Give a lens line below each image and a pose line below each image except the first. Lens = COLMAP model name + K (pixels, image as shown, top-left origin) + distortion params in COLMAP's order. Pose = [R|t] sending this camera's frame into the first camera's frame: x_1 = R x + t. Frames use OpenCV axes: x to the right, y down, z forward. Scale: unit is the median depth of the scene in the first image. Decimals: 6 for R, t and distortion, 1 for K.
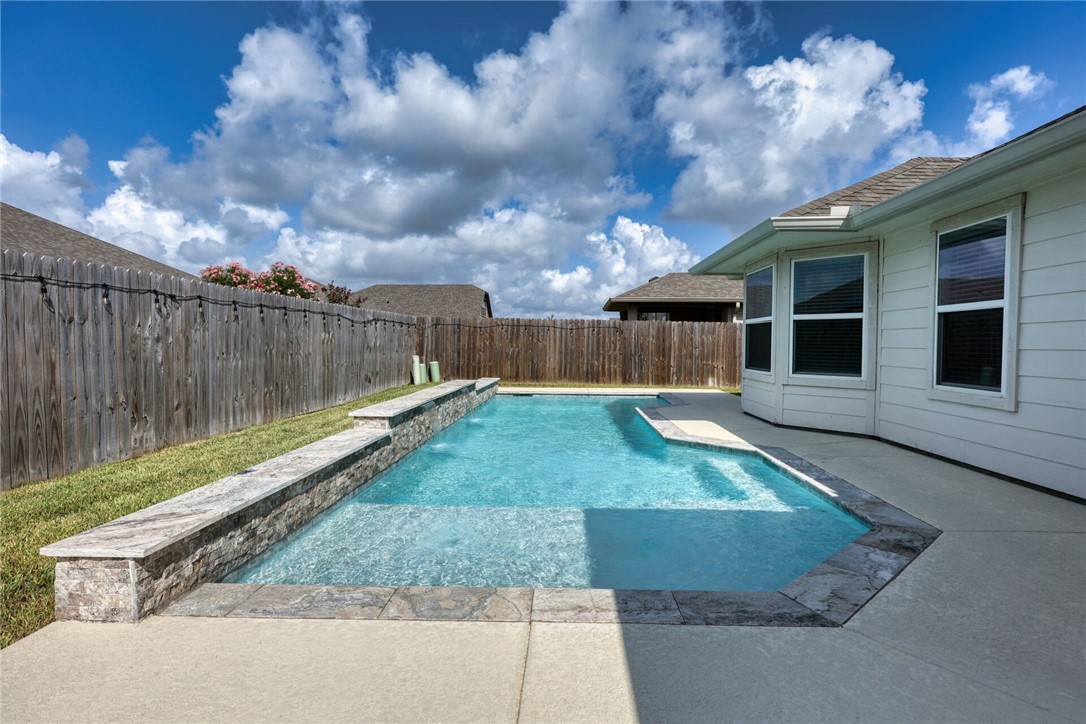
lens RADIAL K [[554.2, 0, 547.5], [0, 554.2, 362.5], [0, 0, 1]] dist [0.007524, 0.000426]
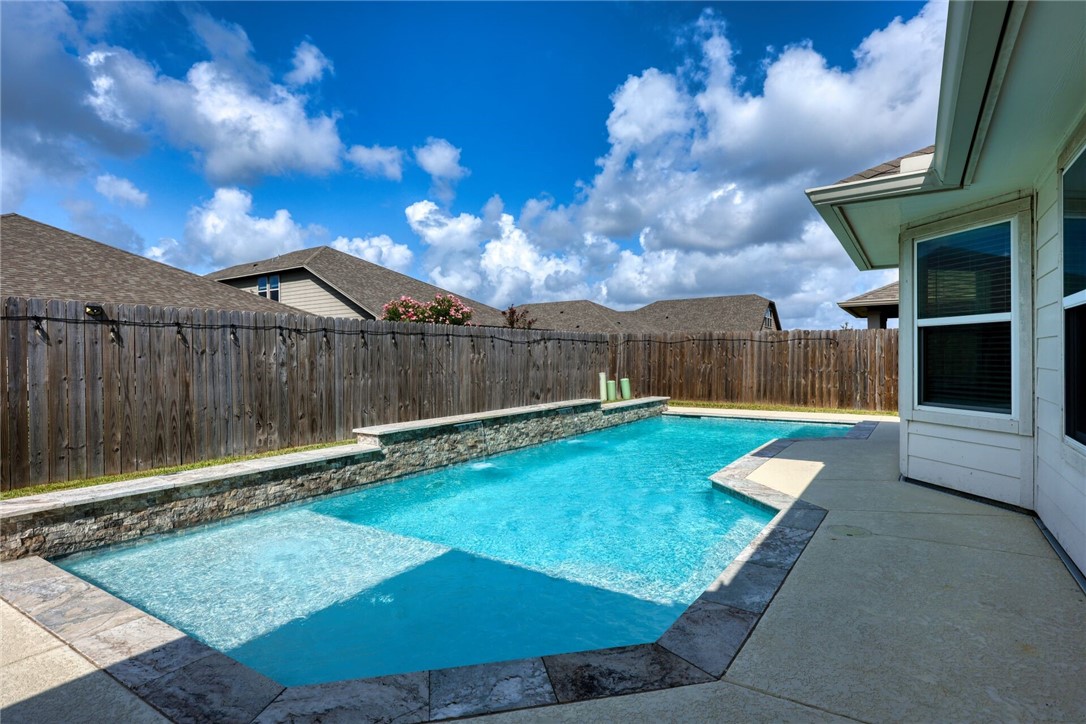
lens RADIAL K [[554.2, 0, 548.1], [0, 554.2, 359.2], [0, 0, 1]] dist [0.007524, 0.000426]
pose [[0.855326, -0.011306, -0.517966, 0.416545], [-0.004444, 0.999565, -0.029156, -0.014659], [0.518070, 0.027239, 0.854904, 0.177427]]
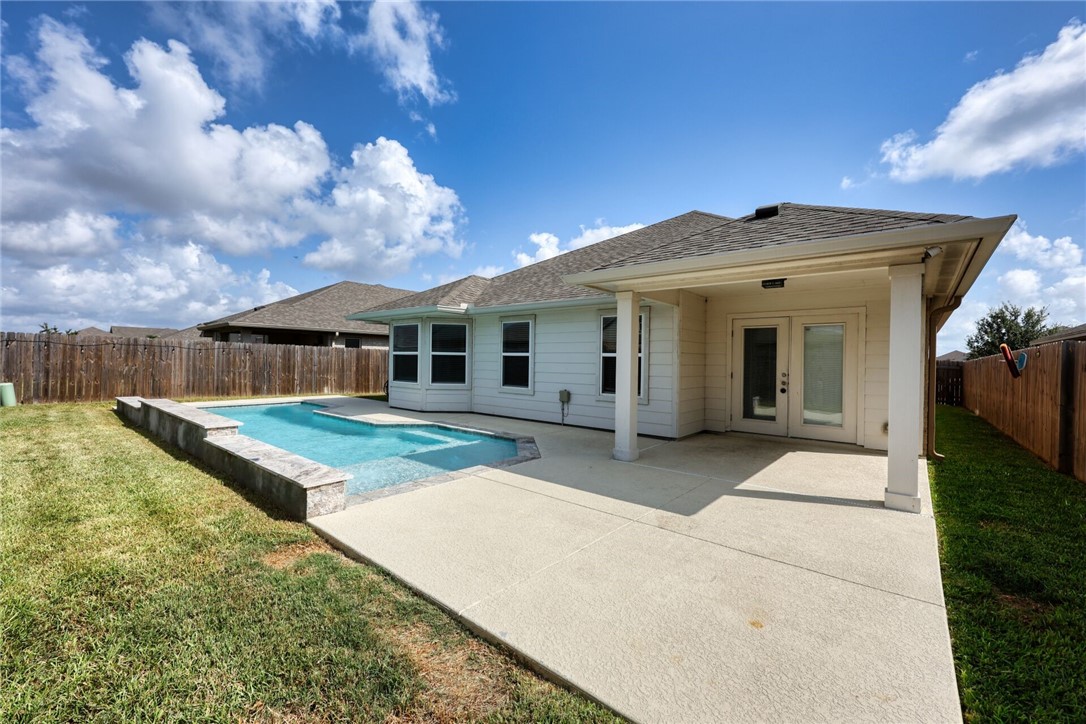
lens RADIAL K [[442.8, 0, 549.8], [0, 442.8, 363.1], [0, 0, 1]] dist [-0.003854, 0.001009]
pose [[0.603675, -0.002289, 0.797227, -0.526809], [0.015493, 0.999841, -0.008860, -0.029313], [-0.797080, 0.017700, 0.603615, -0.232763]]
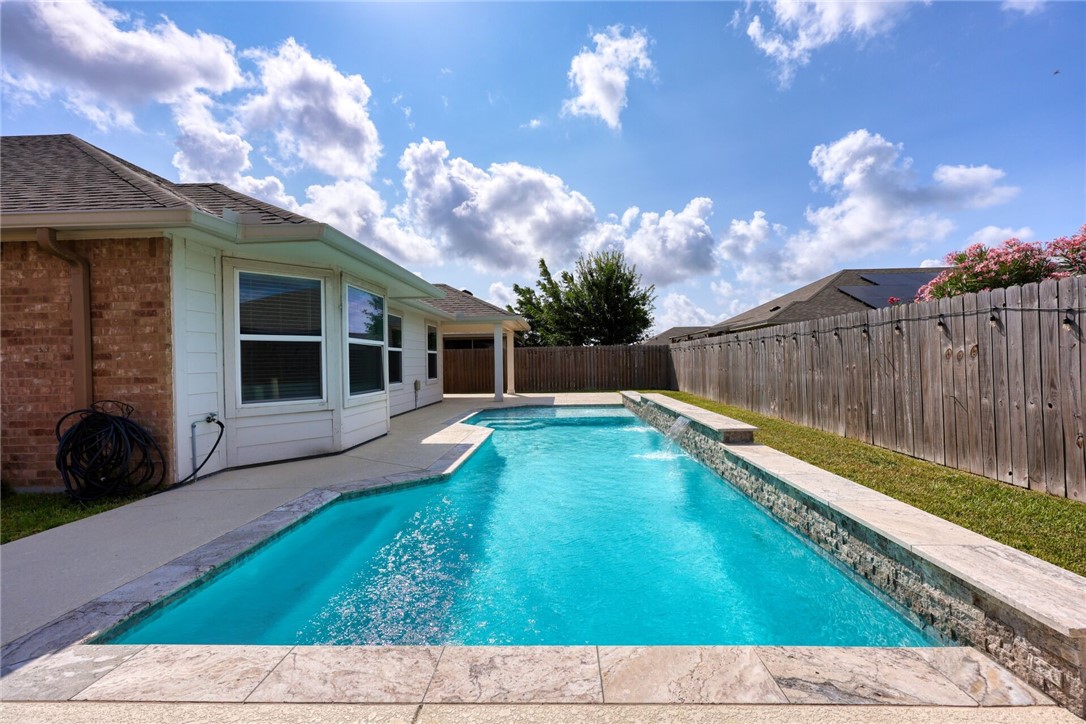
lens RADIAL K [[442.8, 0, 537.9], [0, 442.8, 359.7], [0, 0, 1]] dist [-0.003854, 0.001009]
pose [[-0.999879, 0.004924, 0.014784, 0.078566], [0.005353, 0.999560, 0.029164, -0.075987], [-0.014634, 0.029239, -0.999465, 2.084644]]
